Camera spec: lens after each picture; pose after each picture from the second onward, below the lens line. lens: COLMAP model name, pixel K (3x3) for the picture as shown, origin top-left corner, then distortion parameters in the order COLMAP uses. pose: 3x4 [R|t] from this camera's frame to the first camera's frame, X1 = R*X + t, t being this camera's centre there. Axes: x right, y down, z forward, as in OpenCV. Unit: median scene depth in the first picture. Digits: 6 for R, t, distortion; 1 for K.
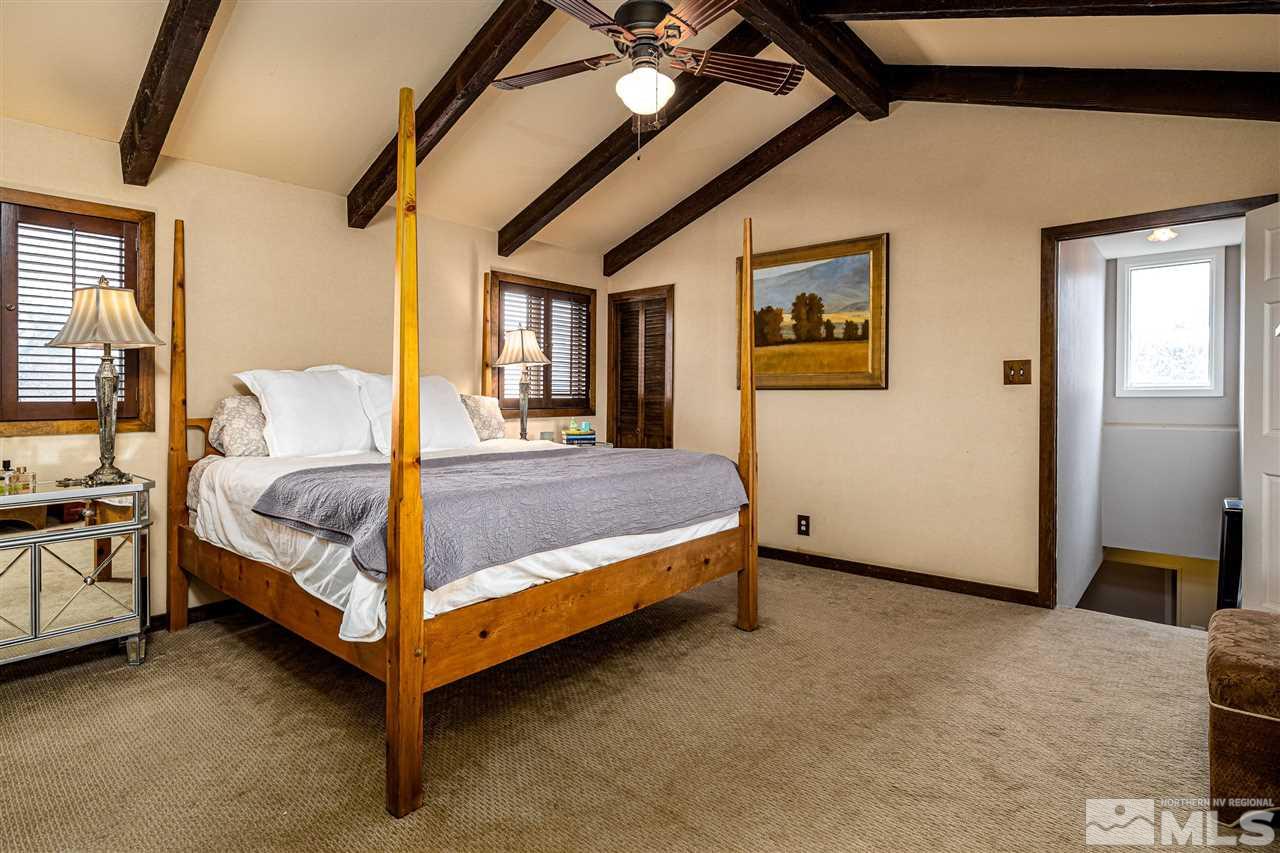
lens RADIAL K [[645.6, 0, 639.0], [0, 645.6, 396.2], [0, 0, 1]] dist [-0.000962, -0.000221]
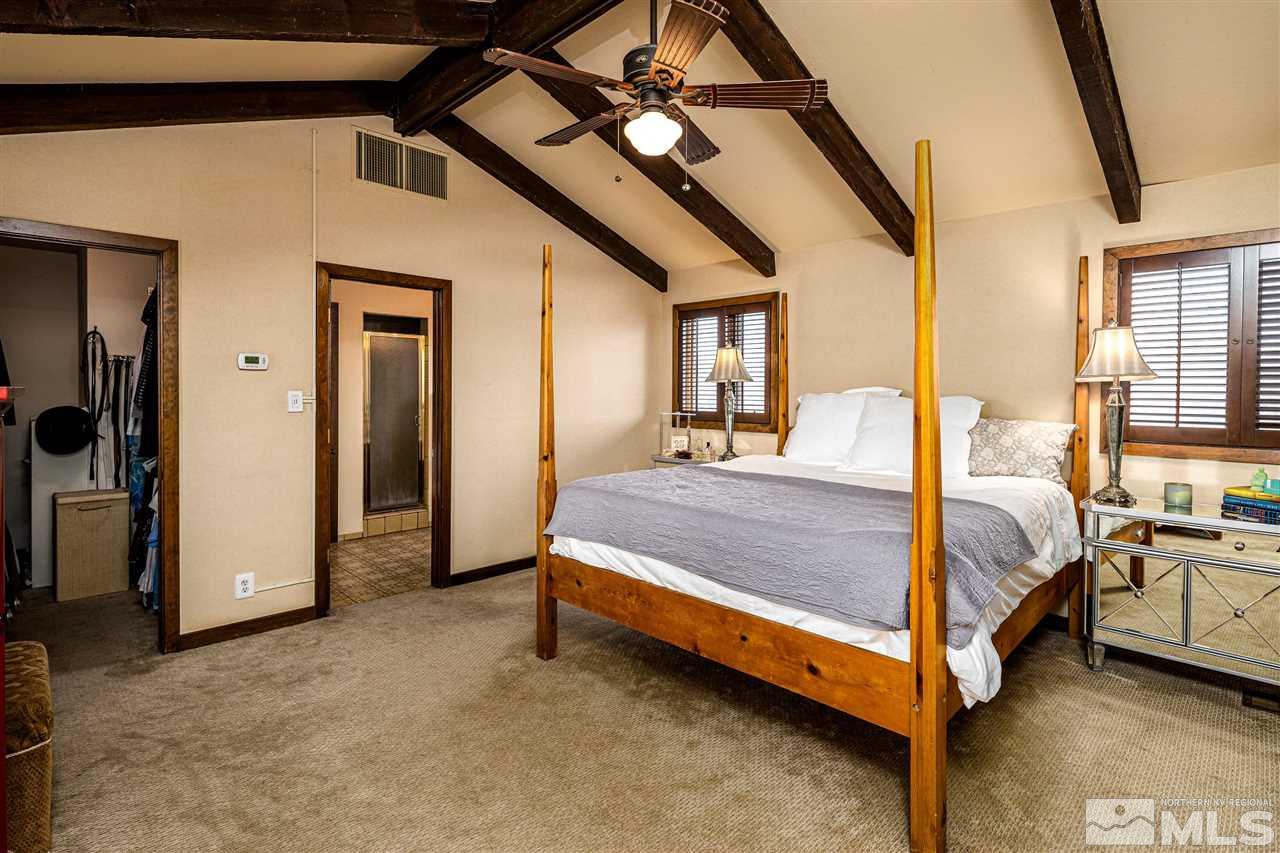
lens RADIAL K [[591.3, 0, 640.0], [0, 591.3, 426.5], [0, 0, 1]] dist [0.000707, 0.000093]
pose [[-0.099435, 0.018316, -0.994875, 0.655986], [-0.016136, 0.999669, 0.020017, 0.008199], [0.994913, 0.018044, -0.099107, 0.850954]]
